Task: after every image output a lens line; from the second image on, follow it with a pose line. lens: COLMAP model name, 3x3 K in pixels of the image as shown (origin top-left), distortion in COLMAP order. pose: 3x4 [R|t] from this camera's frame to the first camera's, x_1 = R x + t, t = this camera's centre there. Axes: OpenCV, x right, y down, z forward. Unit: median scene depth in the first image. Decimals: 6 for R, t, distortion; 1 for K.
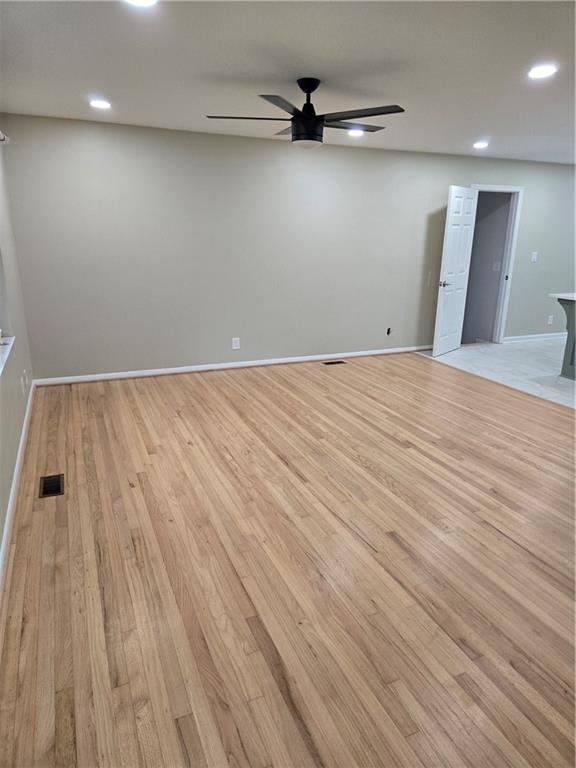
lens RADIAL K [[516.7, 0, 287.5], [0, 516.7, 379.1], [0, 0, 1]] dist [0.079562, -0.066625]
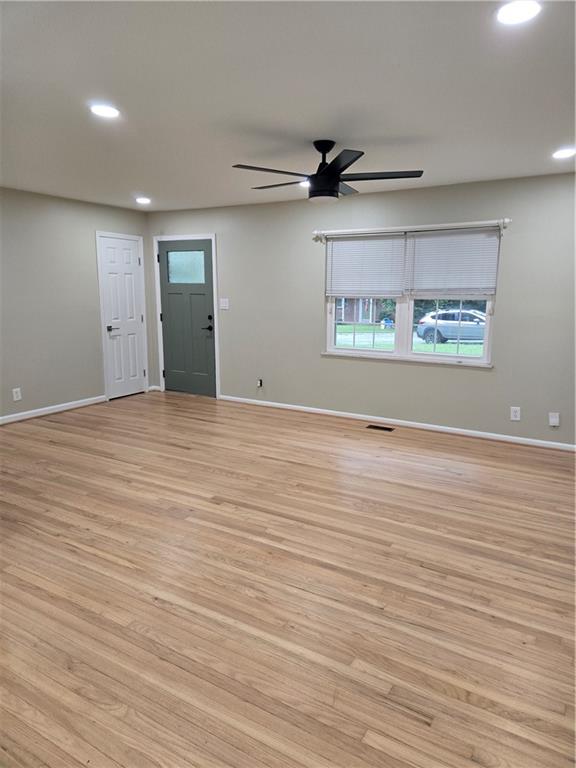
lens RADIAL K [[516.7, 0, 287.5], [0, 516.7, 379.1], [0, 0, 1]] dist [0.079562, -0.066625]
pose [[-0.816406, 0.079968, -0.571915, 0.656937], [-0.171509, 0.912103, 0.372362, -0.452123], [0.551422, 0.402087, -0.730930, 1.703269]]
